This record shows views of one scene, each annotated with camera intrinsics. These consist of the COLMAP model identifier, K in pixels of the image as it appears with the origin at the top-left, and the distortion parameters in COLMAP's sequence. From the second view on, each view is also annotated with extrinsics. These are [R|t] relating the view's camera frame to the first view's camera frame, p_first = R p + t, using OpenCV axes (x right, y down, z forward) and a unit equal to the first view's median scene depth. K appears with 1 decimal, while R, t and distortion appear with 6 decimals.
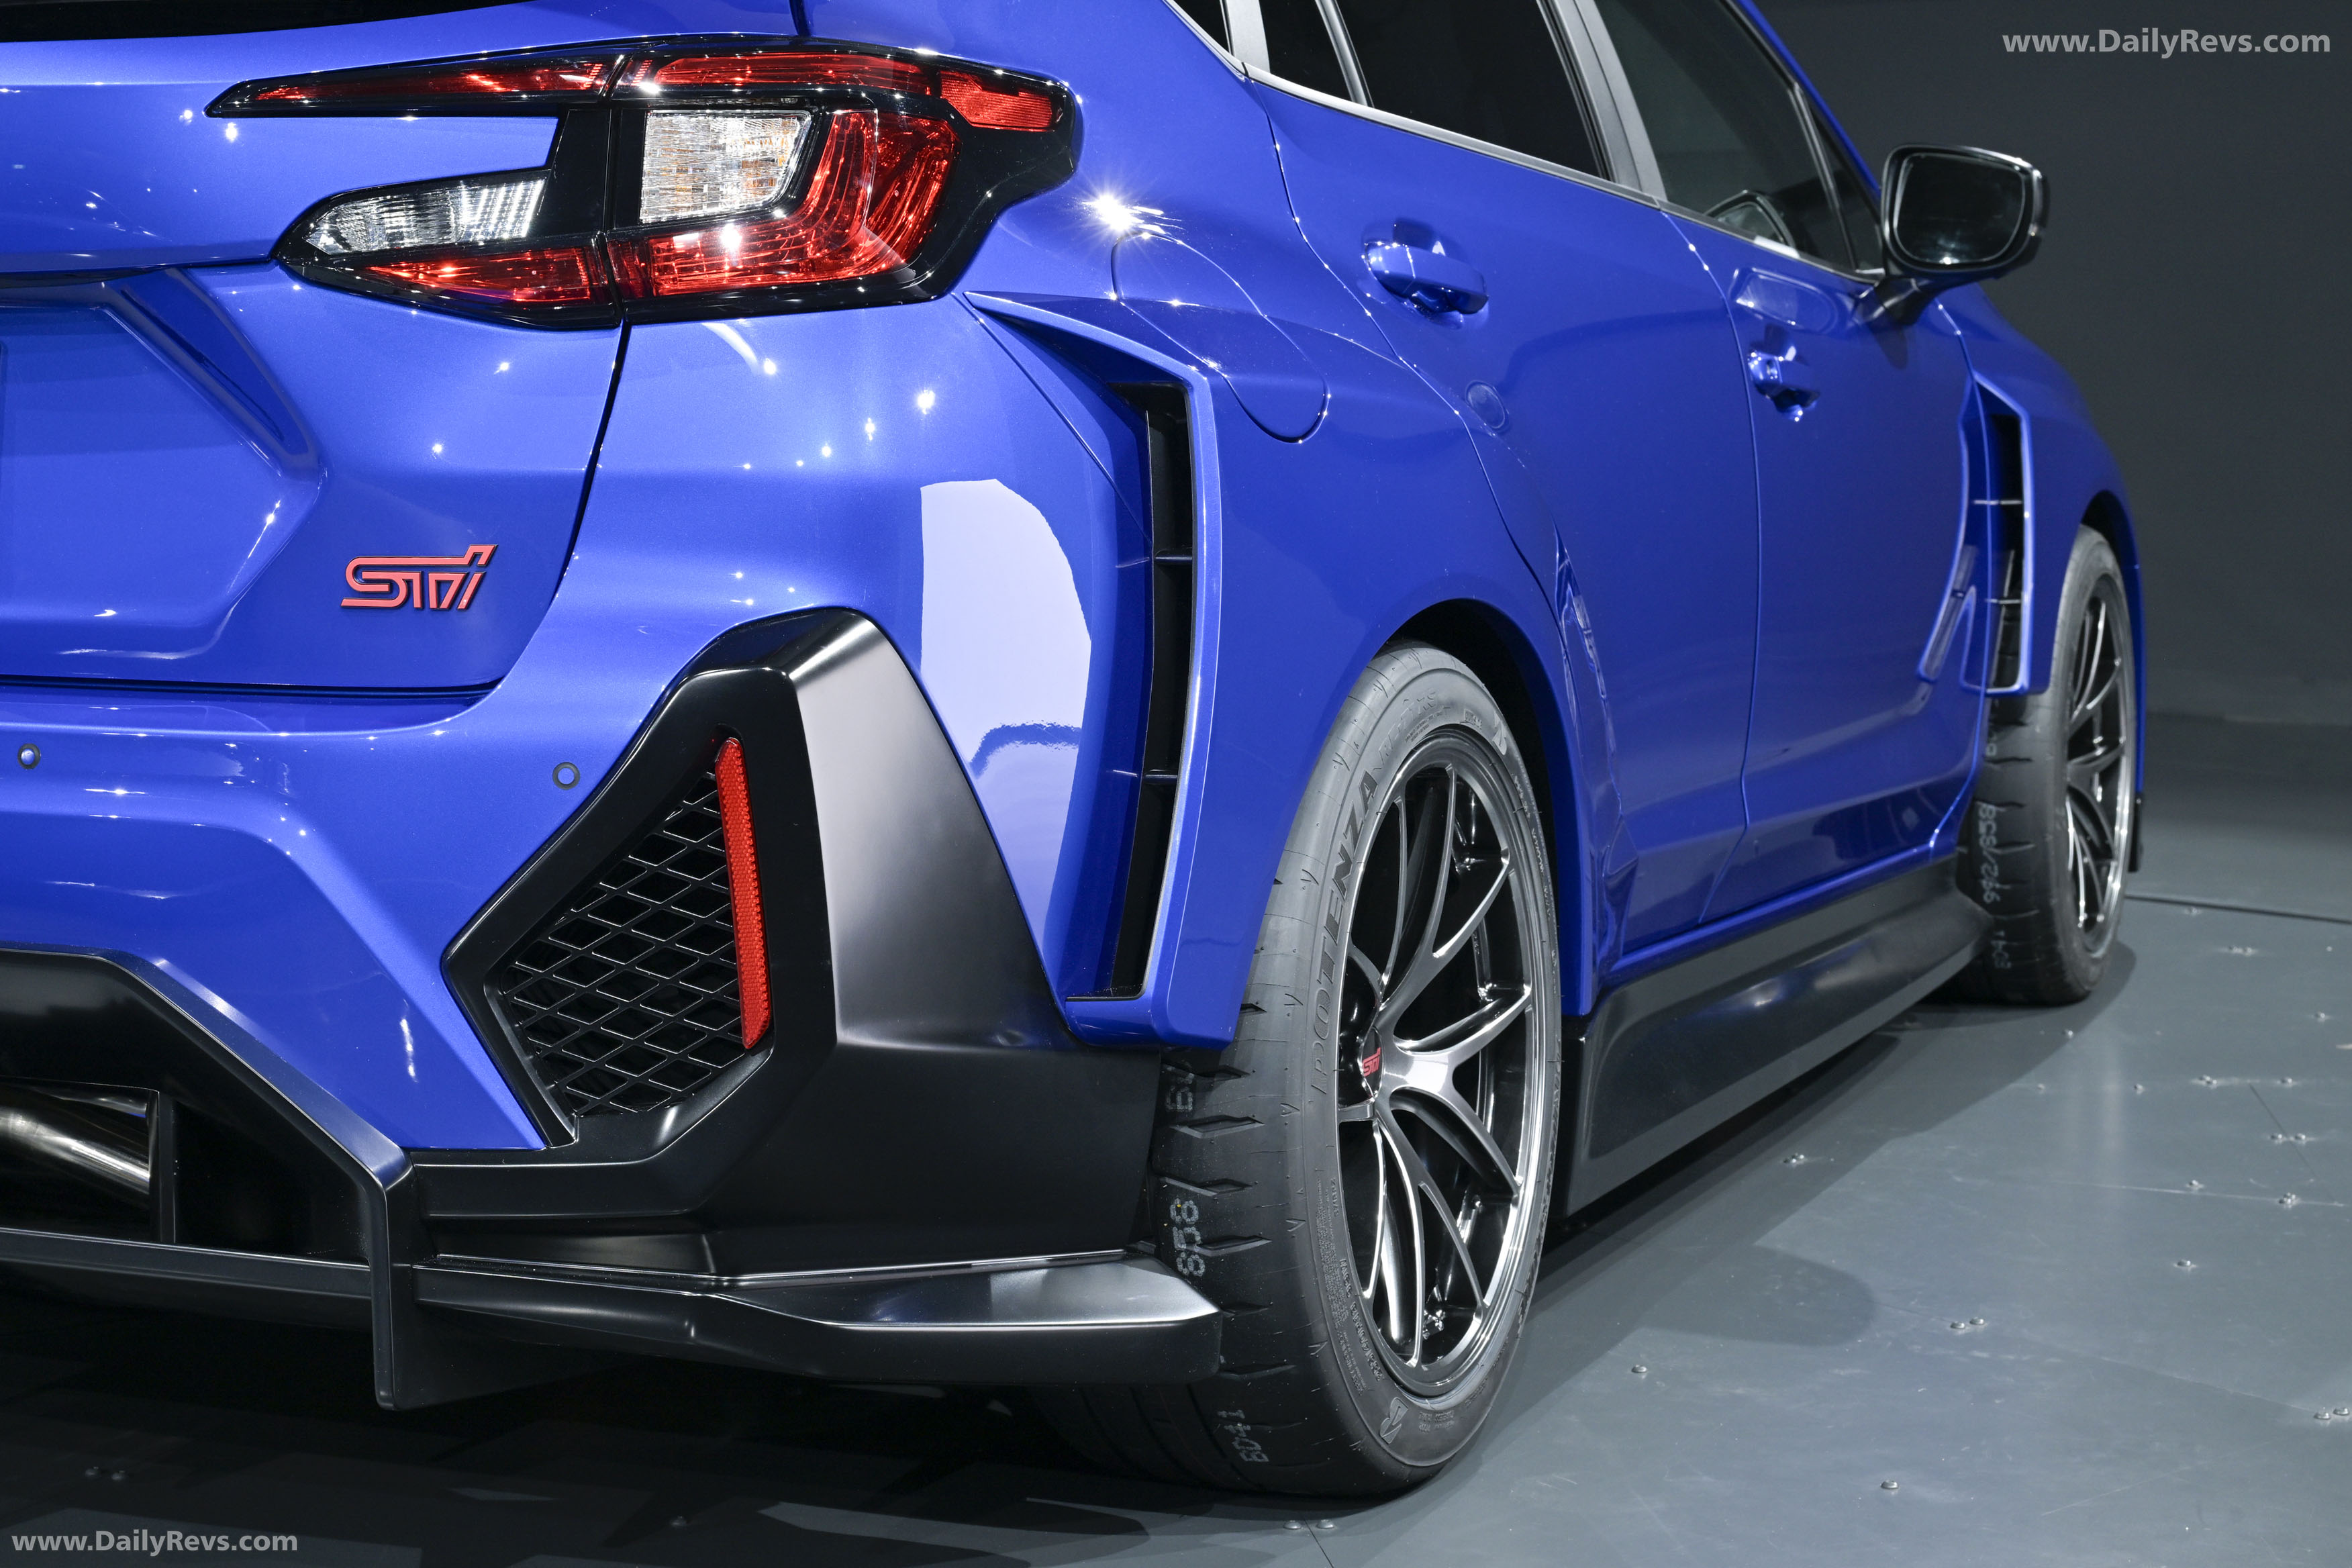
lens RADIAL K [[4205.6, 0, 1176.0], [0, 4205.6, 784.0], [0, 0, 1]] dist [0.012756, -0.009952]
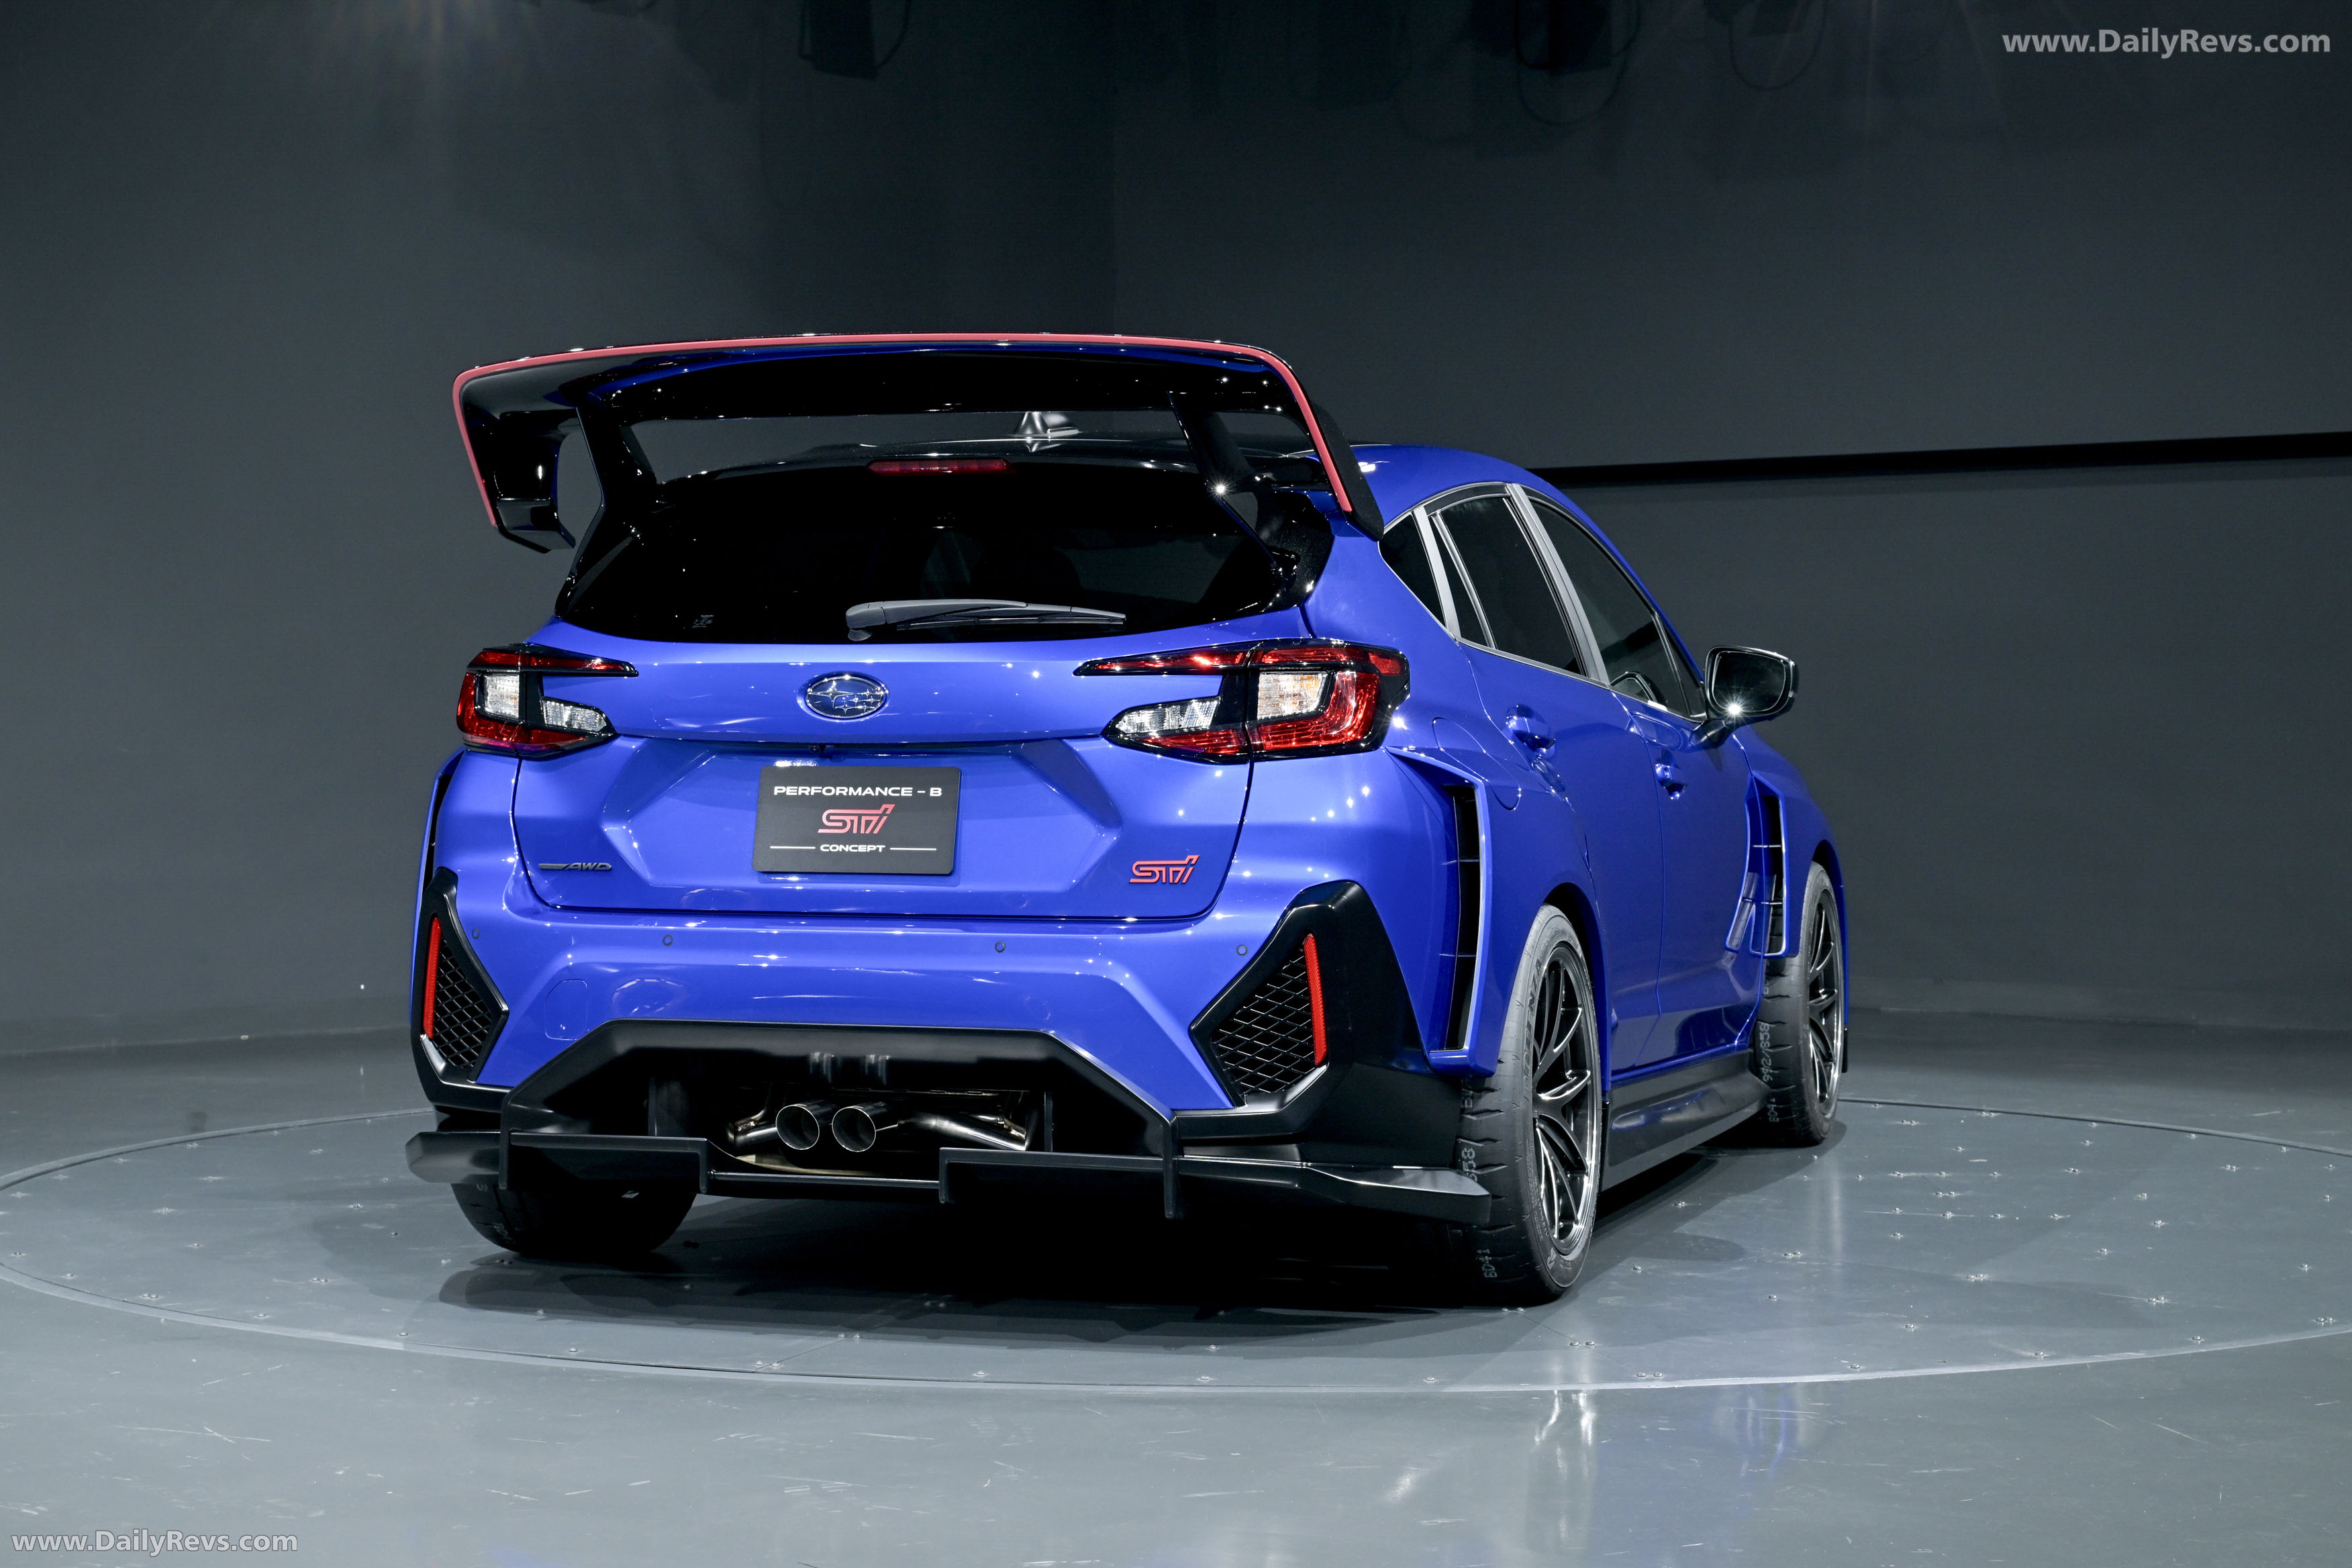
lens RADIAL K [[4018.6, 0, 1176.0], [0, 4018.6, 784.0], [0, 0, 1]] dist [0.024769, 0.028275]
pose [[0.996843, -0.005656, 0.079198, -0.338041], [0.012831, 0.995825, -0.090380, 0.102345], [-0.078356, 0.091111, 0.992753, -1.187057]]
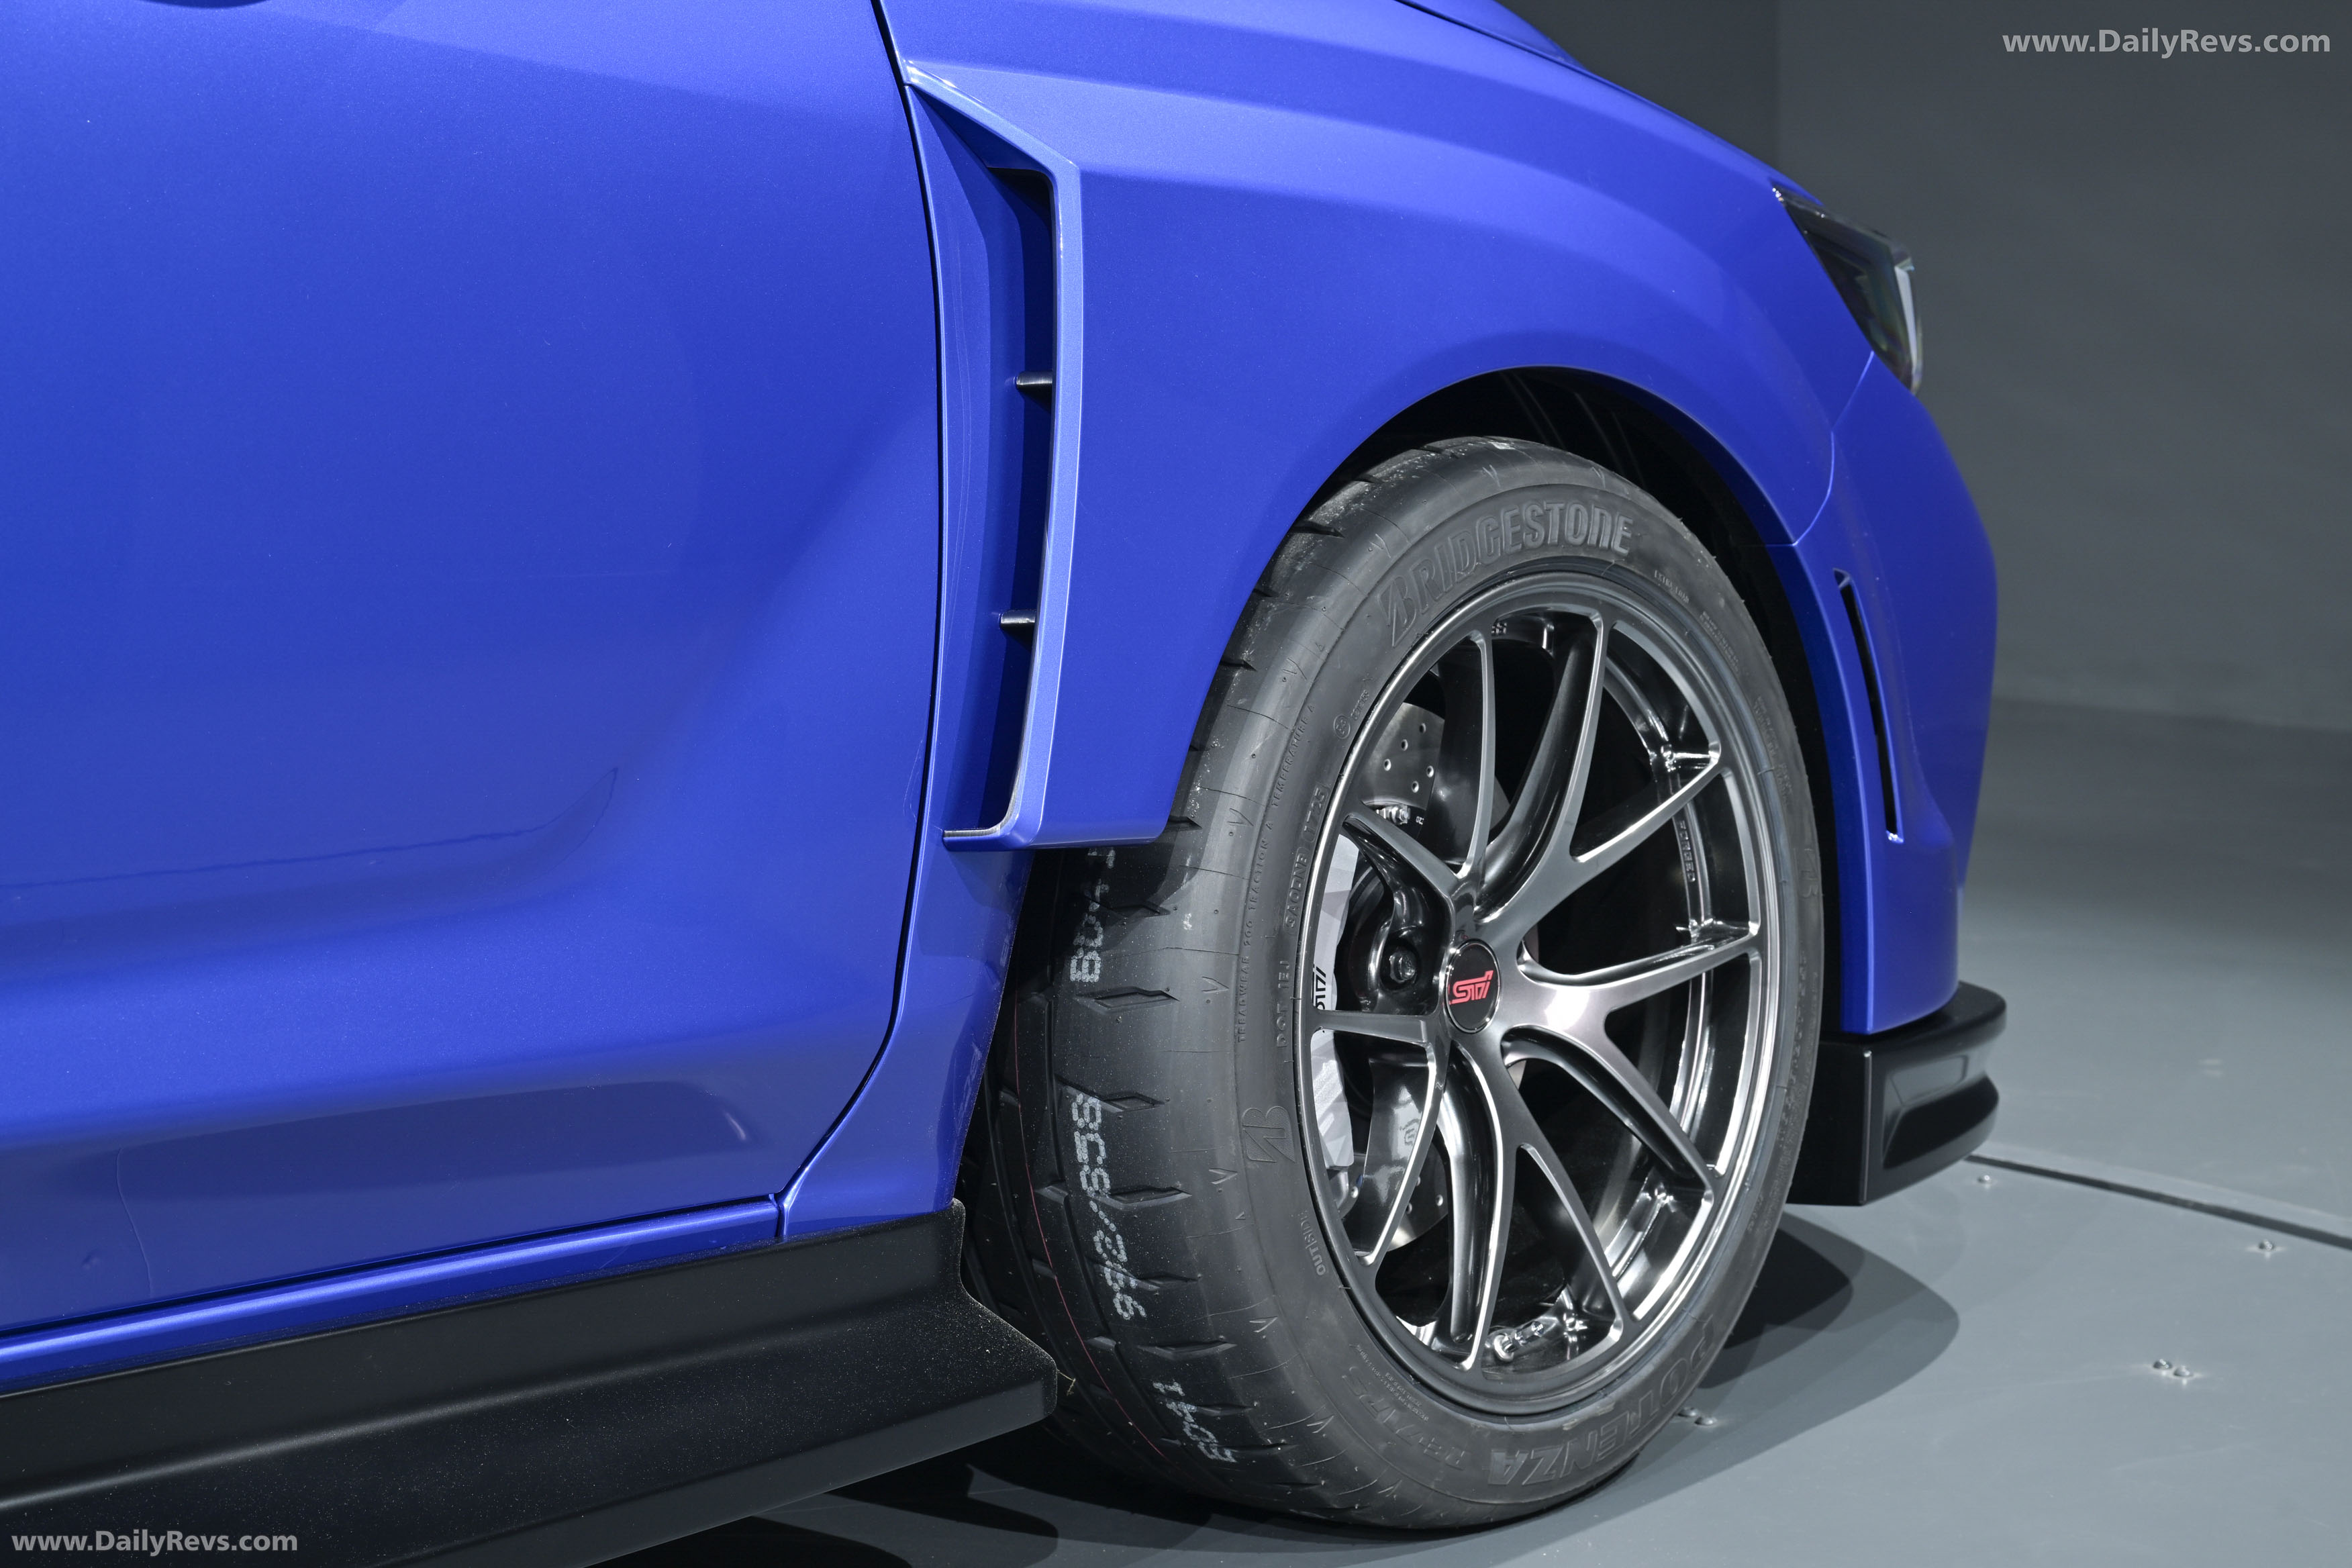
lens RADIAL K [[4128.7, 0, 1176.0], [0, 4128.7, 784.0], [0, 0, 1]] dist [-0.000562, -0.000426]
pose [[0.951014, 0.019553, -0.308528, 0.640401], [-0.020712, 0.999785, -0.000481, -0.051824], [0.308452, 0.006847, 0.951215, 1.168586]]
